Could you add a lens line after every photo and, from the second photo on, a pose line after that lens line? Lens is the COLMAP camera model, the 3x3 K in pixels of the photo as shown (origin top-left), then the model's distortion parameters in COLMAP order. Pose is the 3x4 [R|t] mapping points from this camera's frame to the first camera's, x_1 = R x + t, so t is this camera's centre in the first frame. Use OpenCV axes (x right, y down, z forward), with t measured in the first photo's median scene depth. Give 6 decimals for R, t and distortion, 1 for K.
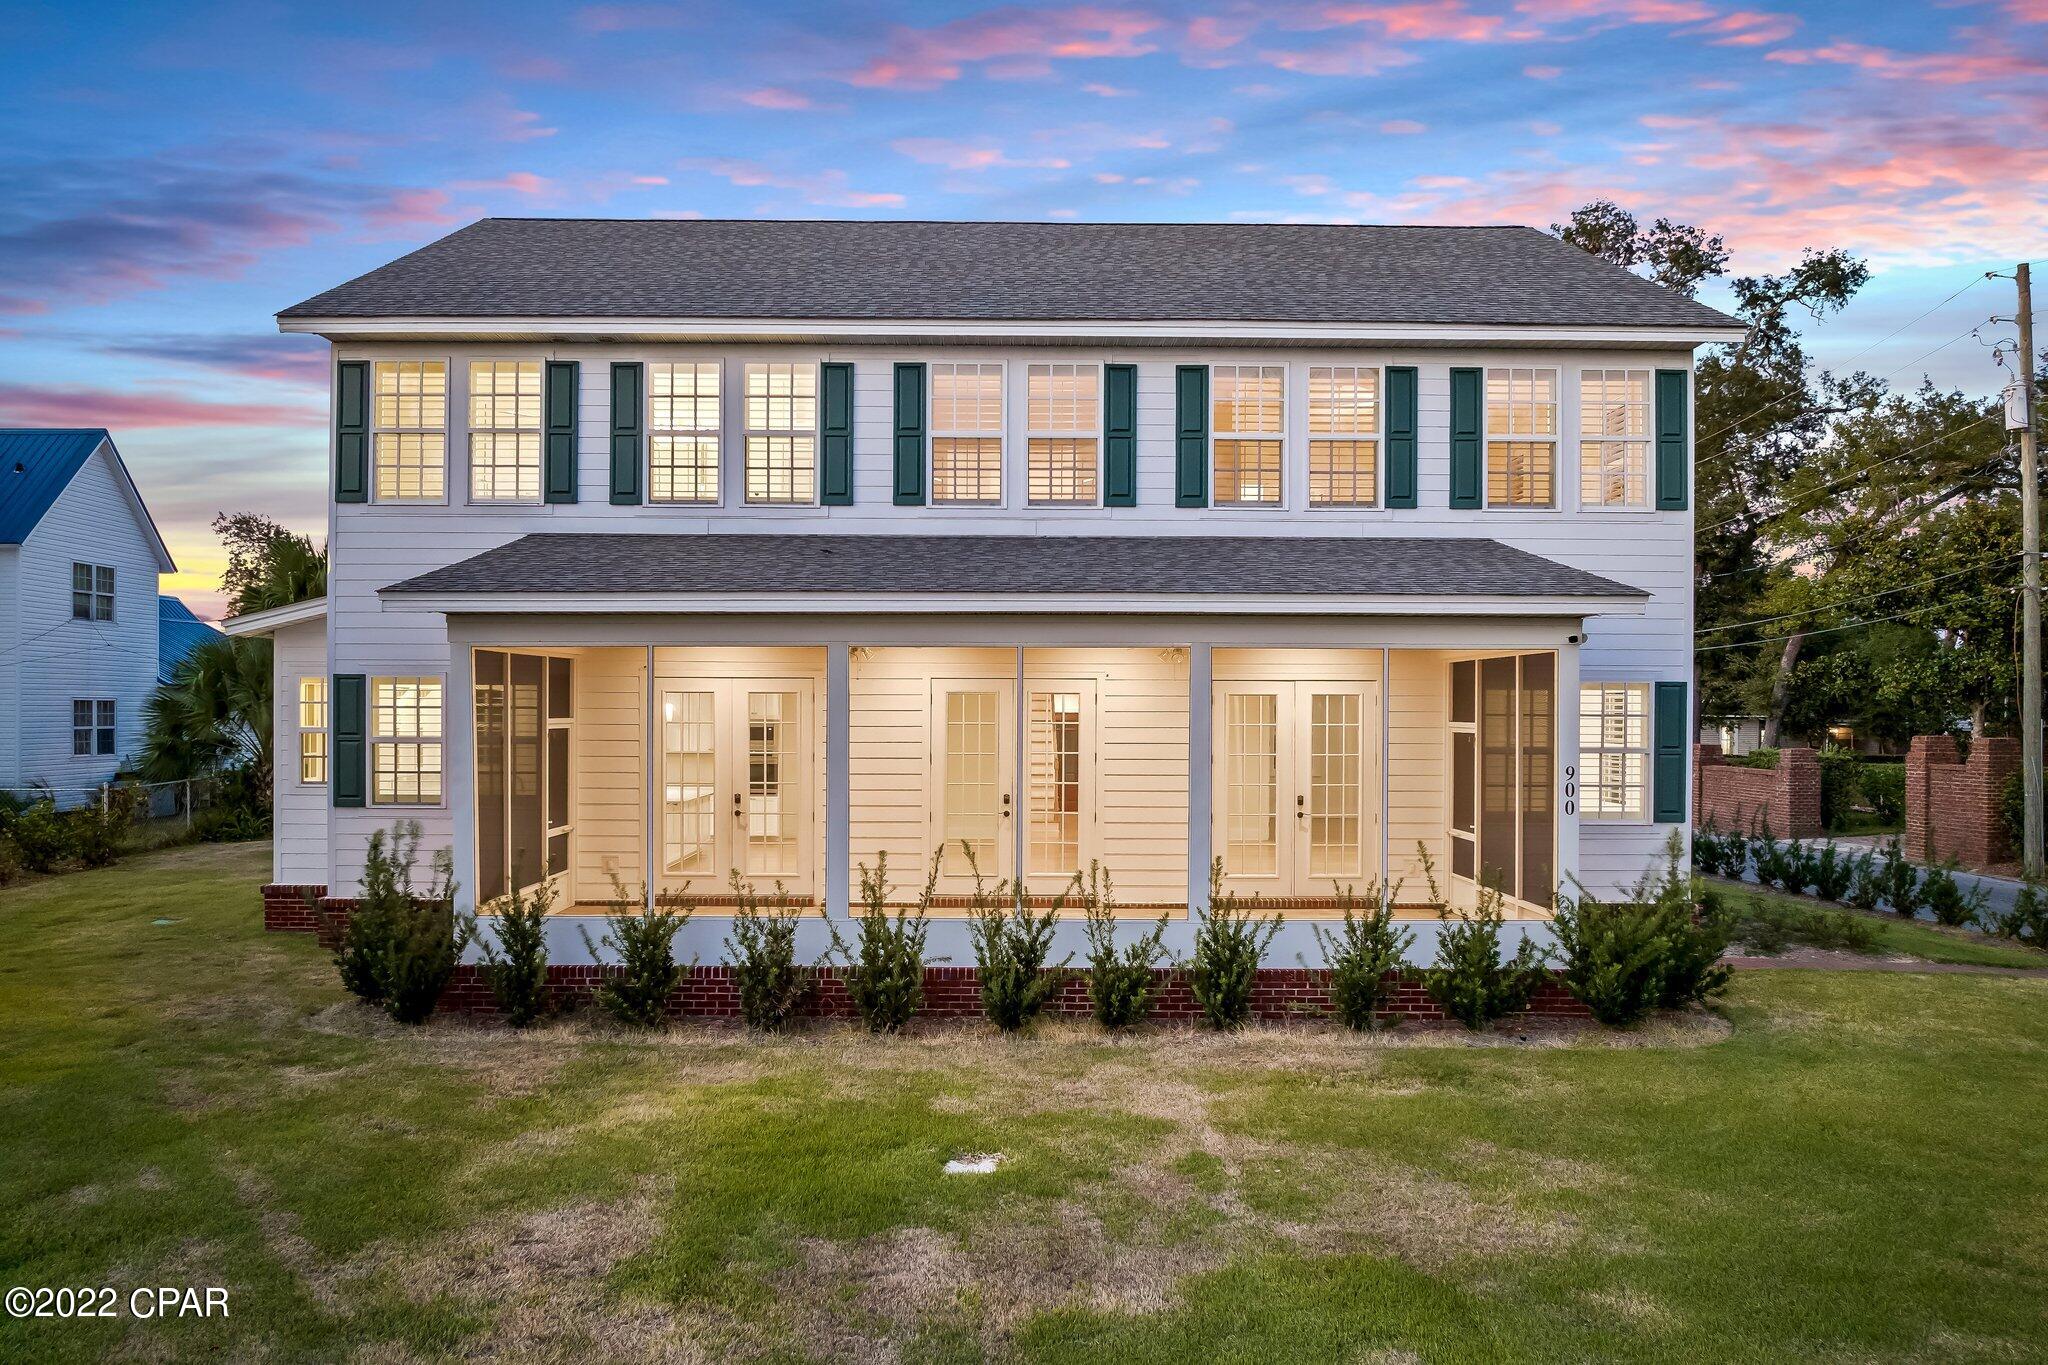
lens RADIAL K [[1541.8, 0, 1081.4], [0, 1541.8, 685.0], [0, 0, 1]] dist [-0.031464, -0.000999]
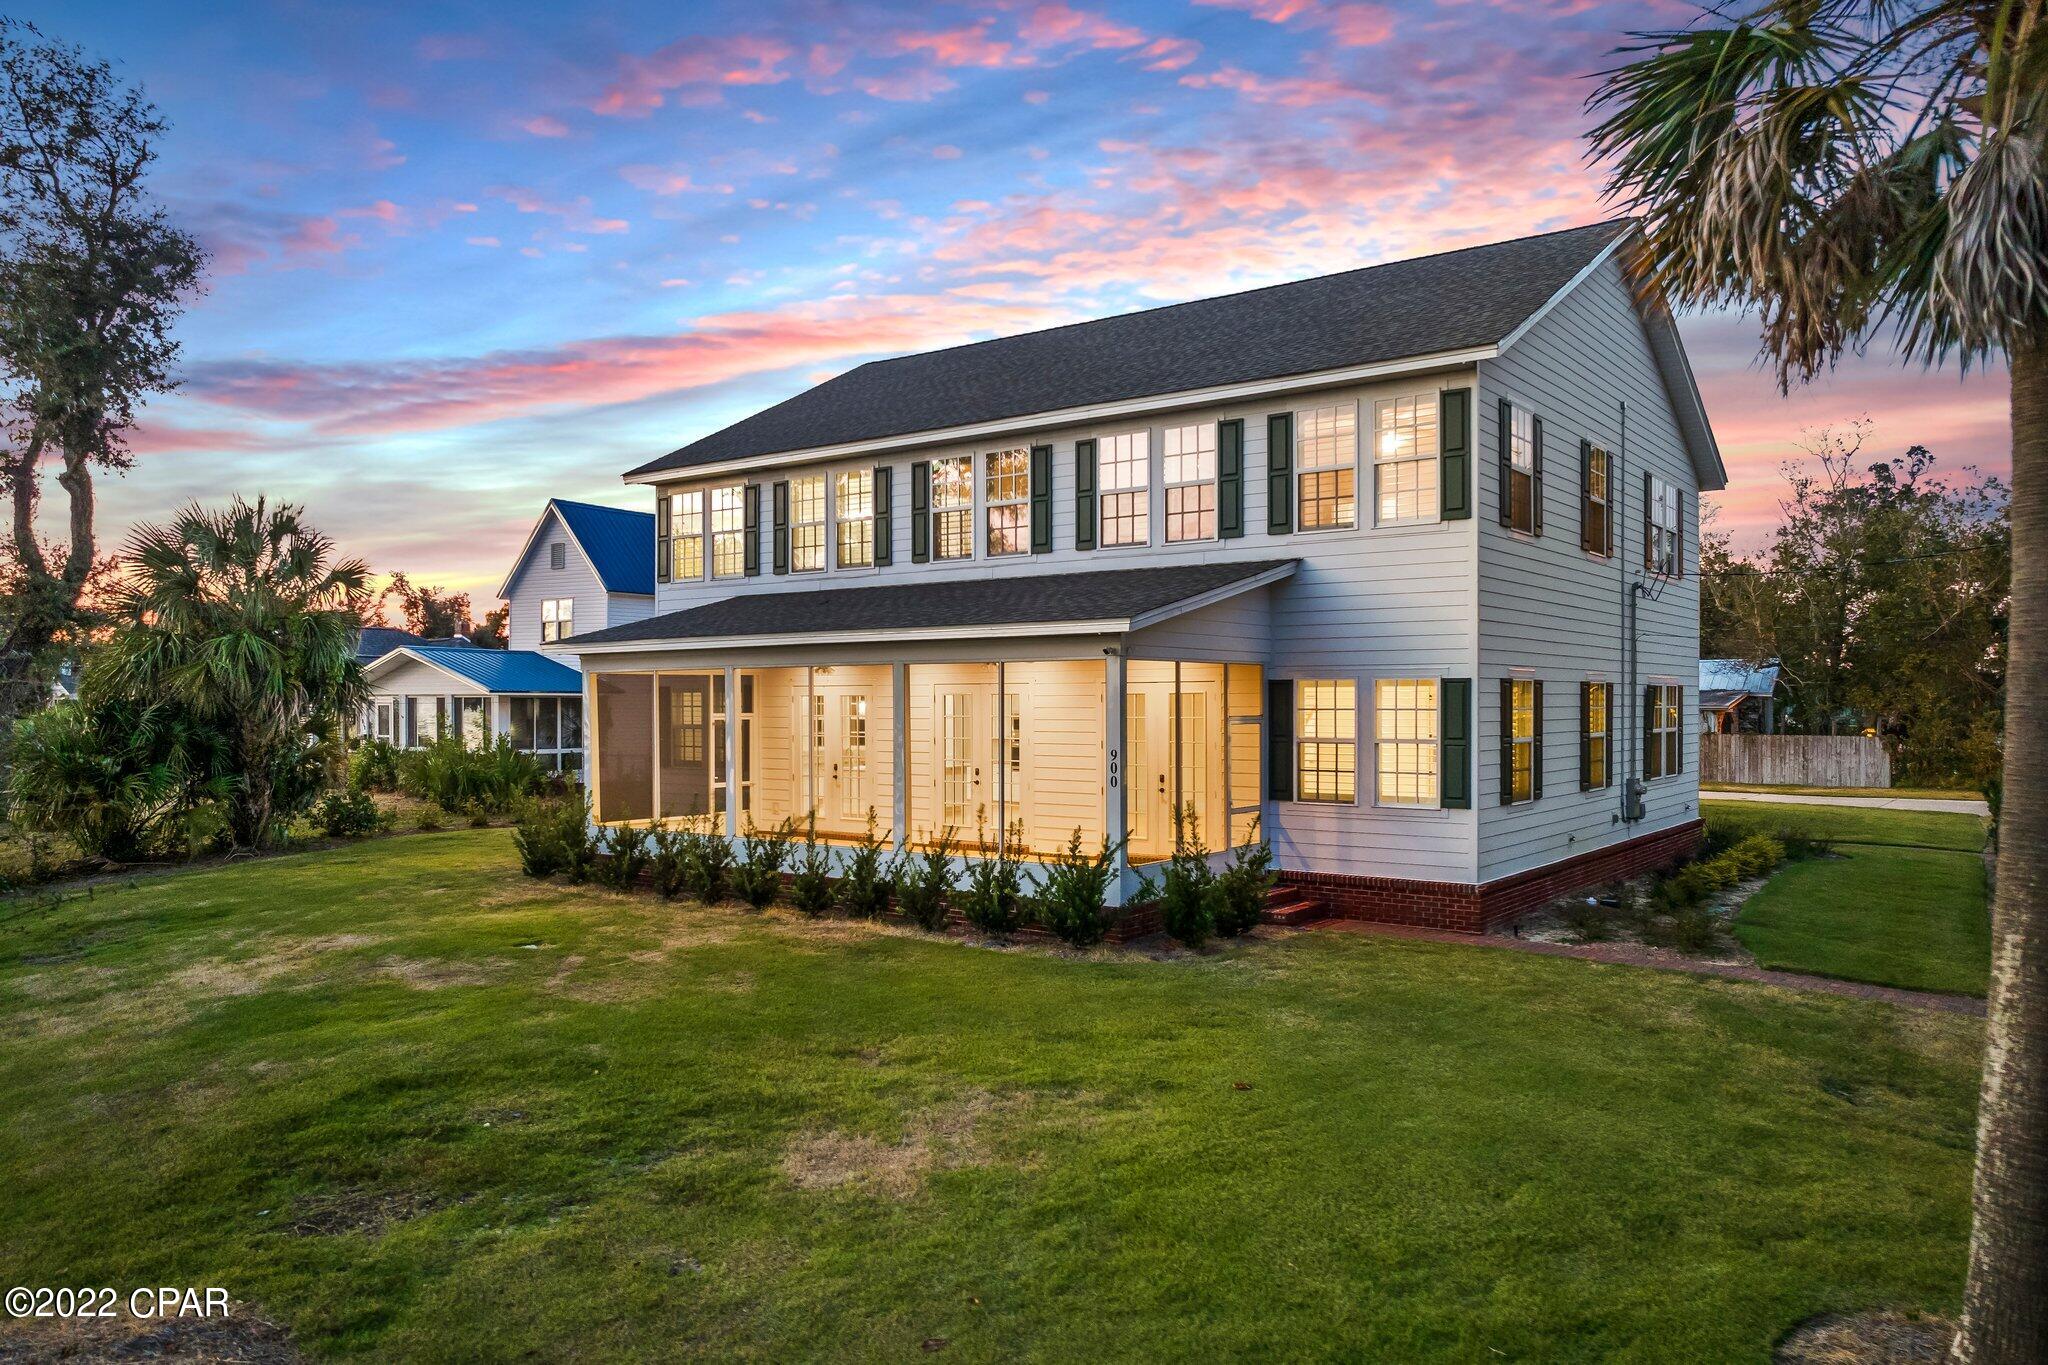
lens RADIAL K [[1541.8, 0, 1081.4], [0, 1541.8, 685.0], [0, 0, 1]] dist [-0.031464, -0.000999]
pose [[0.776706, -0.012333, -0.629743, 0.870188], [0.009997, 0.999924, -0.007252, 0.007816], [0.629784, -0.000663, 0.776770, -0.007835]]
